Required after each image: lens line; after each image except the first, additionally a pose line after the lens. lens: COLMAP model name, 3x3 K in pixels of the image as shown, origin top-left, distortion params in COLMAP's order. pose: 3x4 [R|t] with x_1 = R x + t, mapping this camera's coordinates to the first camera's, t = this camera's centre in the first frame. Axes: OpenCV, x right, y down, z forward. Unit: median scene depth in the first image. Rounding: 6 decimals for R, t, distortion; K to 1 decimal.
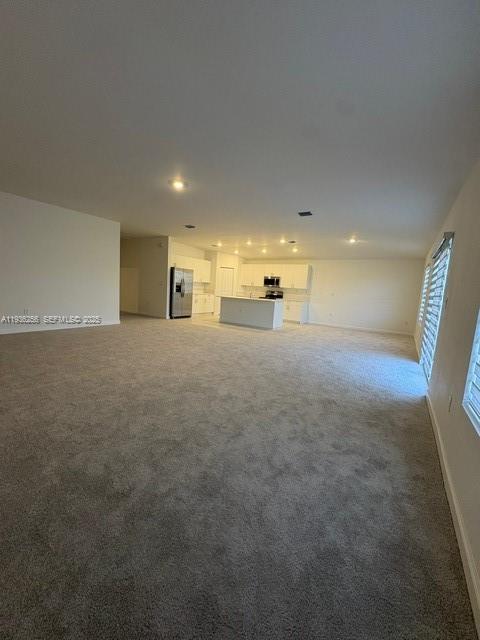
lens RADIAL K [[254.8, 0, 240.0], [0, 254.8, 320.0], [0, 0, 1]] dist [0.000255, -0.000007]
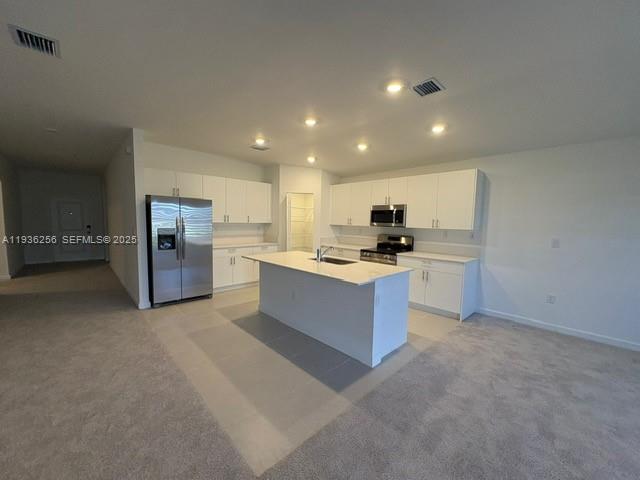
lens RADIAL K [[254.8, 0, 320.0], [0, 254.8, 240.0], [0, 0, 1]] dist [0.000255, -0.000007]
pose [[0.972692, -0.025005, -0.230748, 0.115052], [0.012562, 0.998394, -0.055239, -0.085071], [0.231758, 0.050831, 0.971444, 0.540597]]
